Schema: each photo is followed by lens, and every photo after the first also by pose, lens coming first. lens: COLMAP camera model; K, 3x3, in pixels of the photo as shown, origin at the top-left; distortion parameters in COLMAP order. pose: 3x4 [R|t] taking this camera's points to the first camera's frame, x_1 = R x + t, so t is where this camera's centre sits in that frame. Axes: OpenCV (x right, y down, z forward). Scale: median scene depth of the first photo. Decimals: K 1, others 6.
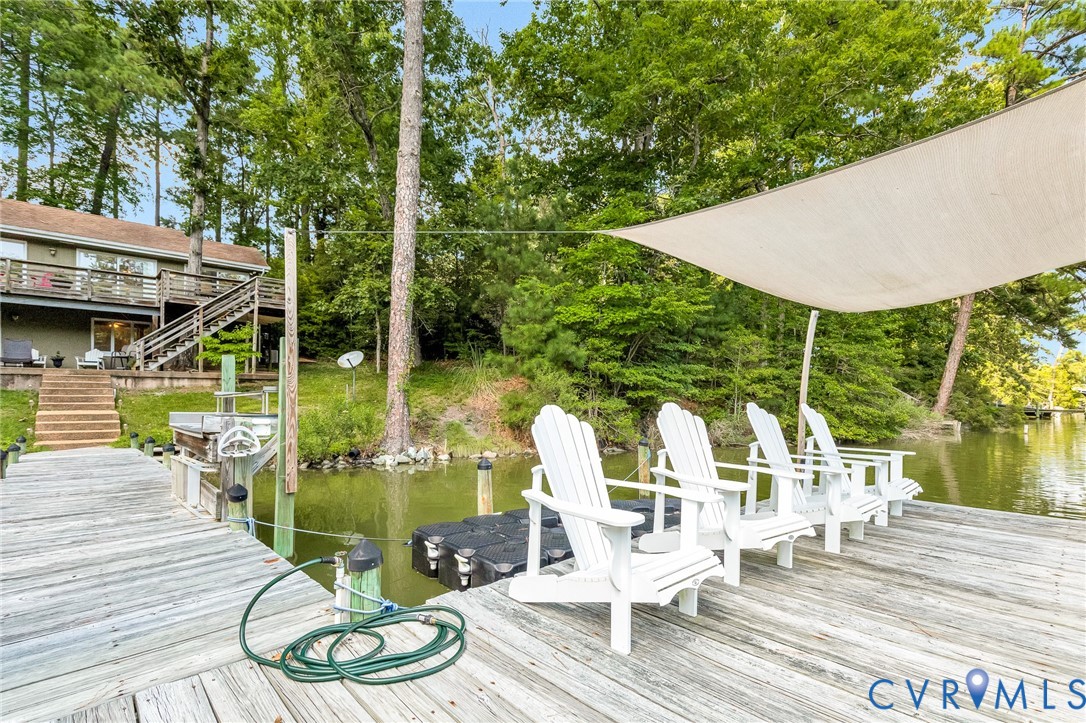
lens RADIAL K [[519.7, 0, 543.3], [0, 519.7, 393.4], [0, 0, 1]] dist [0.005536, 0.000804]
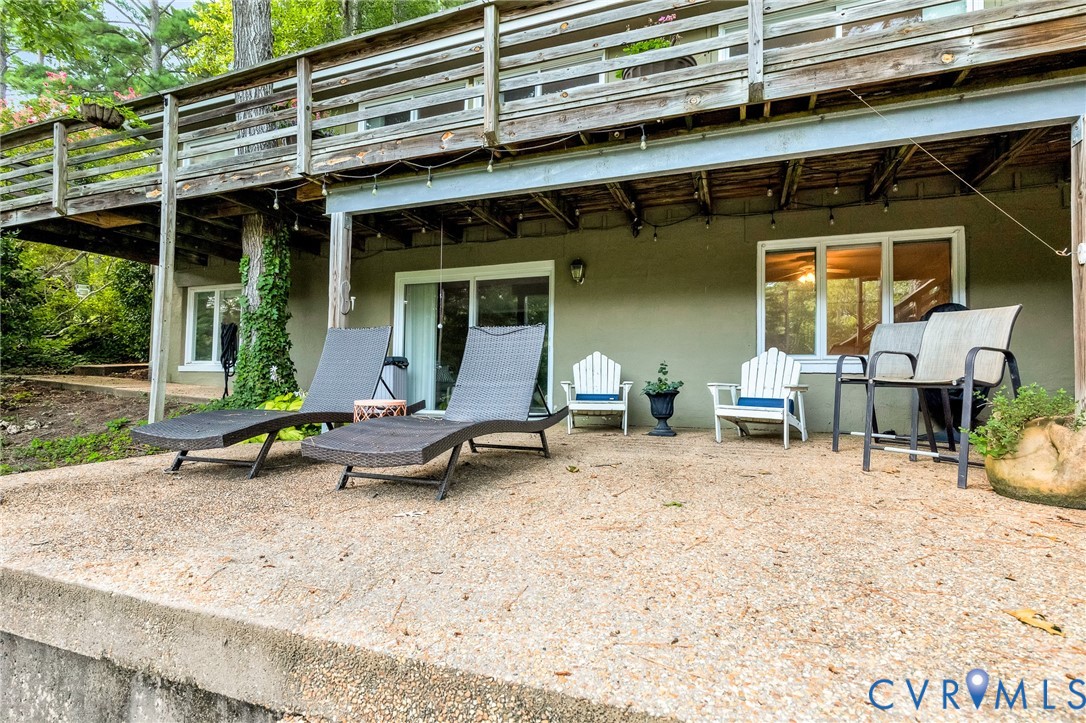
lens RADIAL K [[519.7, 0, 541.3], [0, 519.7, 365.5], [0, 0, 1]] dist [0.003356, 0.000381]
pose [[0.463366, -0.028951, -0.885694, -0.750266], [-0.003359, 0.999402, -0.034425, -0.073505], [0.886160, 0.018926, 0.462992, 0.856234]]
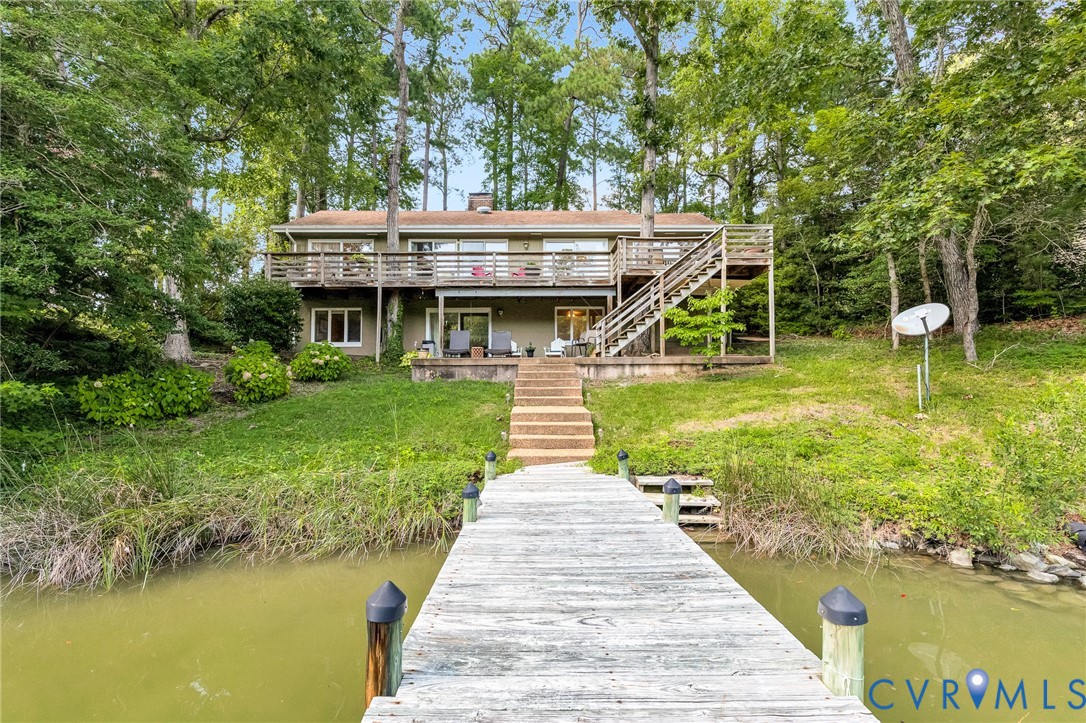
lens RADIAL K [[519.7, 0, 543.3], [0, 519.7, 393.4], [0, 0, 1]] dist [0.005536, 0.000804]
pose [[0.747653, 0.005727, -0.664065, -0.264930], [0.010336, 0.999741, 0.020259, -0.002952], [0.664009, -0.022011, 0.747400, 0.287284]]
